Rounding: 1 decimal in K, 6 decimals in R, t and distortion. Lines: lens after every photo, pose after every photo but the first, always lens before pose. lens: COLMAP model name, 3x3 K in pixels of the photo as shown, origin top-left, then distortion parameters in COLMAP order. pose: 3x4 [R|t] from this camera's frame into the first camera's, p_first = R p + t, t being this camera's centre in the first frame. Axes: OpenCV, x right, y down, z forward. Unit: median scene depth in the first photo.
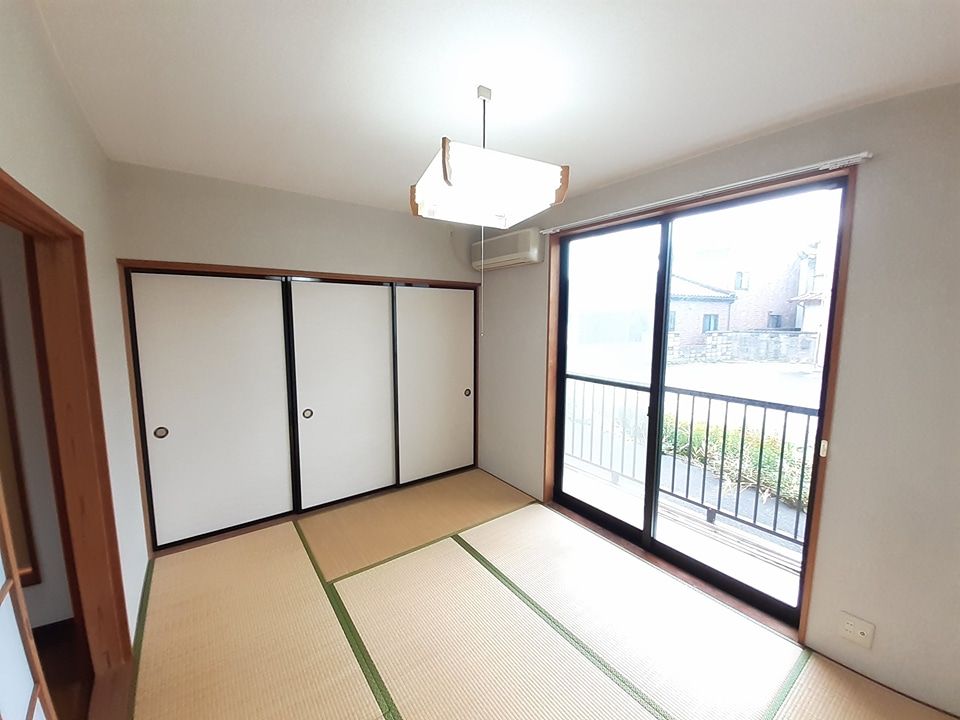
lens RADIAL K [[381.5, 0, 475.2], [0, 381.5, 360.2], [0, 0, 1]] dist [0.010985, -0.009888]
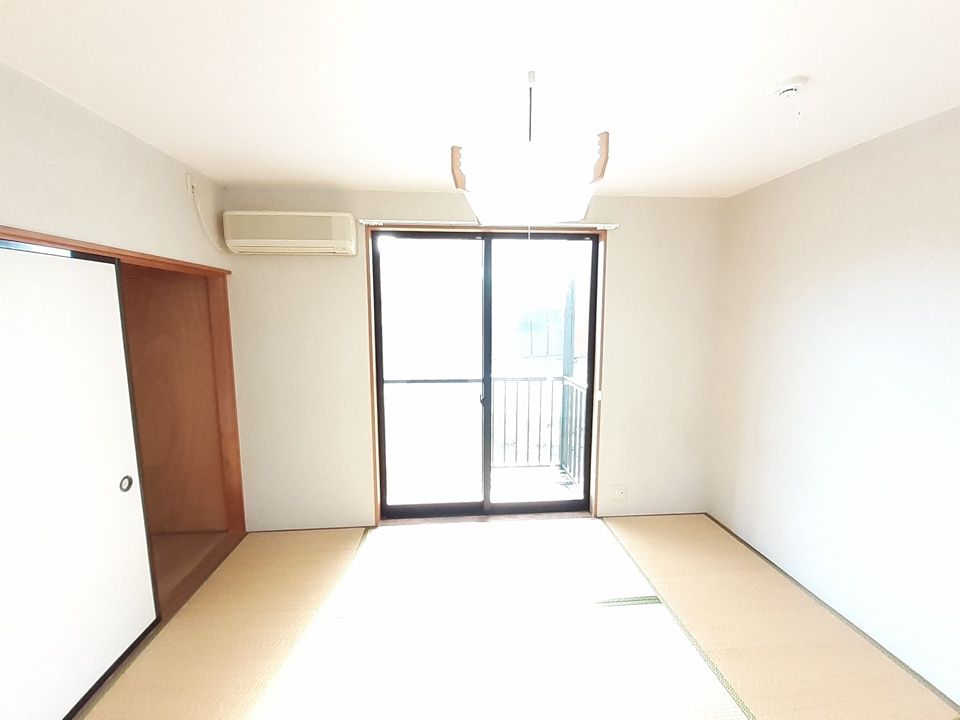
lens RADIAL K [[381.5, 0, 479.6], [0, 381.5, 358.7], [0, 0, 1]] dist [0.010985, -0.009888]
pose [[0.517169, -0.094890, 0.850607, -0.489645], [0.101998, 0.993586, 0.048825, -0.041041], [-0.849784, 0.061510, 0.523530, 0.353535]]
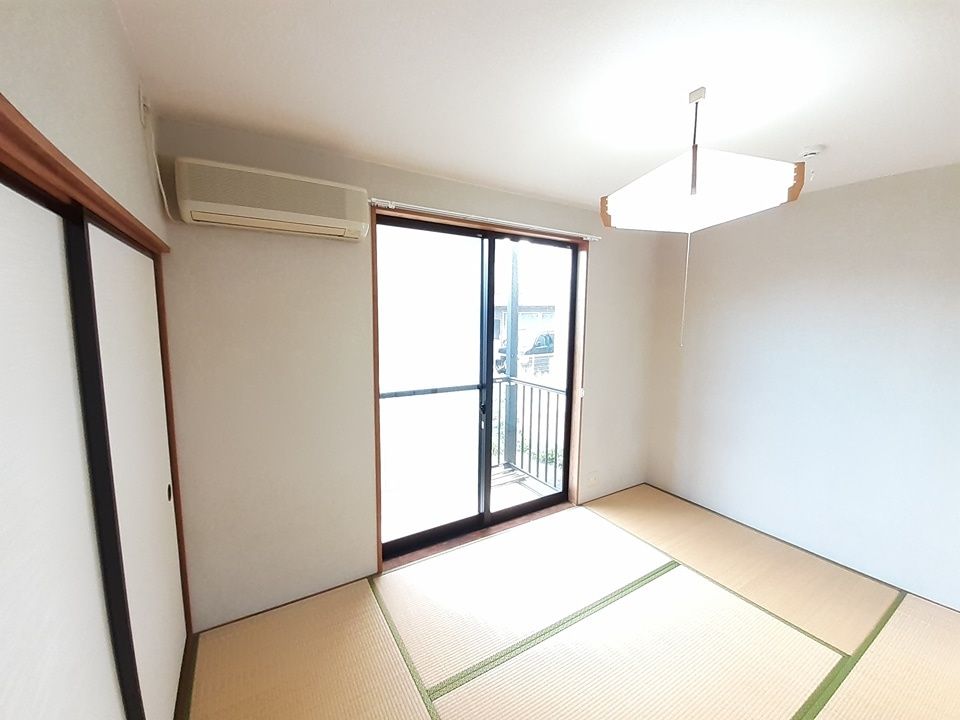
lens RADIAL K [[381.5, 0, 474.5], [0, 381.5, 359.3], [0, 0, 1]] dist [0.010985, -0.009888]
pose [[0.079512, -0.111615, 0.990565, -0.576573], [0.106880, 0.988938, 0.102852, -0.105236], [-0.991088, 0.097693, 0.090562, 0.831639]]
